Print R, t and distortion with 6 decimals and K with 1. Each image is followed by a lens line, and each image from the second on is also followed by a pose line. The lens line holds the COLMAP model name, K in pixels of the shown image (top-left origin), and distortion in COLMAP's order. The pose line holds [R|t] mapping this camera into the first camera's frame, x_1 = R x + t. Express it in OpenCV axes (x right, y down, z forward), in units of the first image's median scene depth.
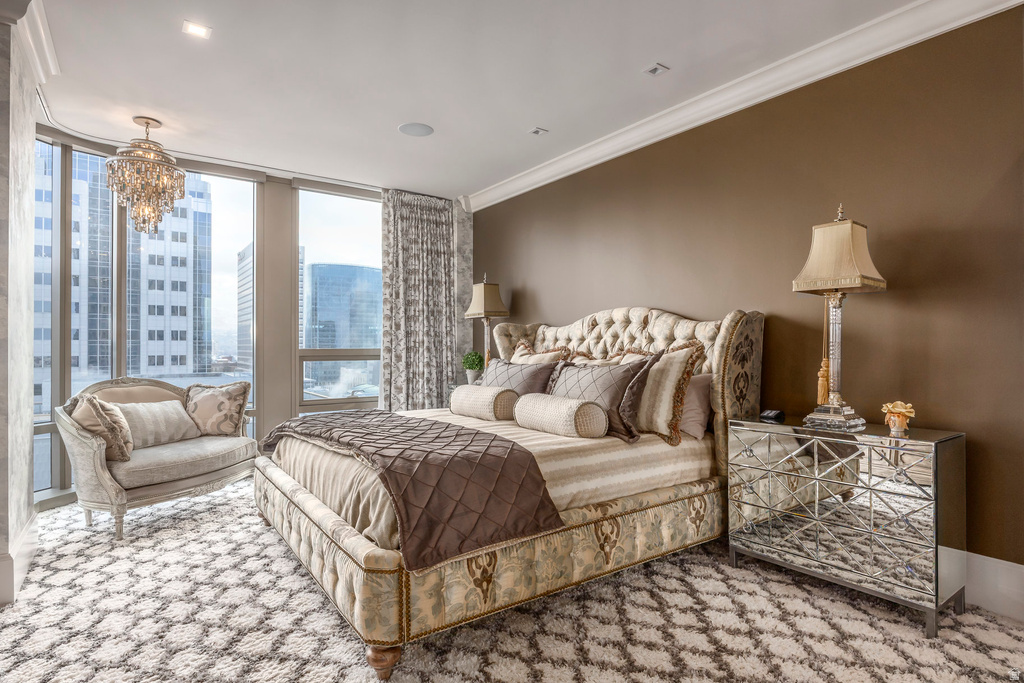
lens RADIAL K [[551.0, 0, 507.7], [0, 551.0, 344.8], [0, 0, 1]] dist [-0.002789, 0.001418]
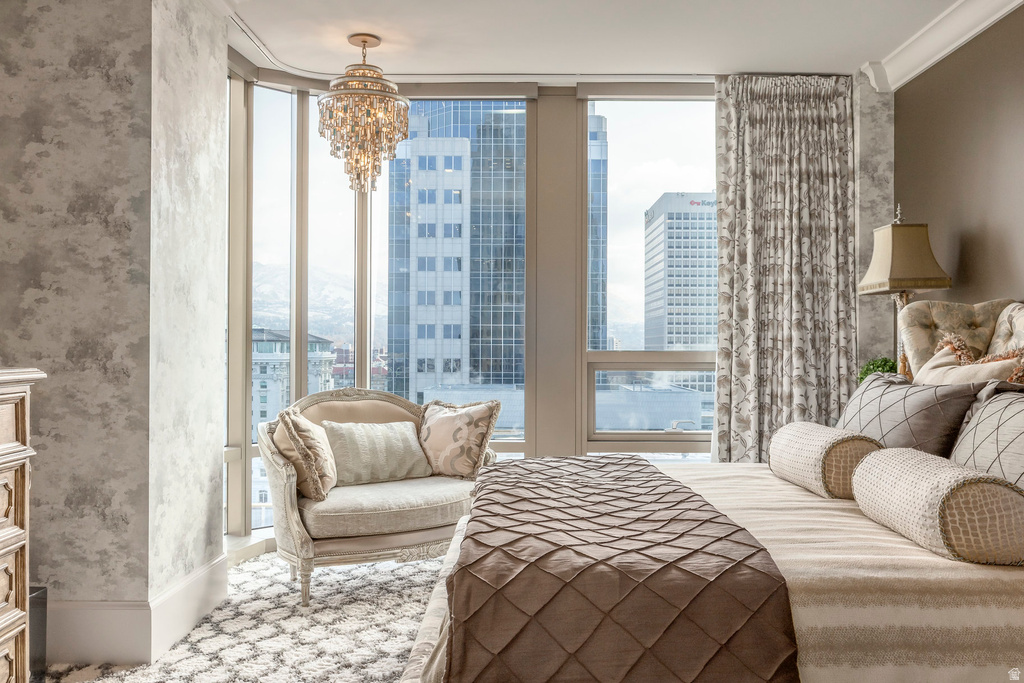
lens RADIAL K [[869.9, 0, 517.9], [0, 869.9, 339.2], [0, 0, 1]] dist [0.005680, 0.003733]
pose [[0.812030, -0.002604, -0.583610, 0.167982], [-0.001304, 0.999979, -0.006277, 0.000292], [0.583615, 0.005858, 0.812010, 0.161811]]
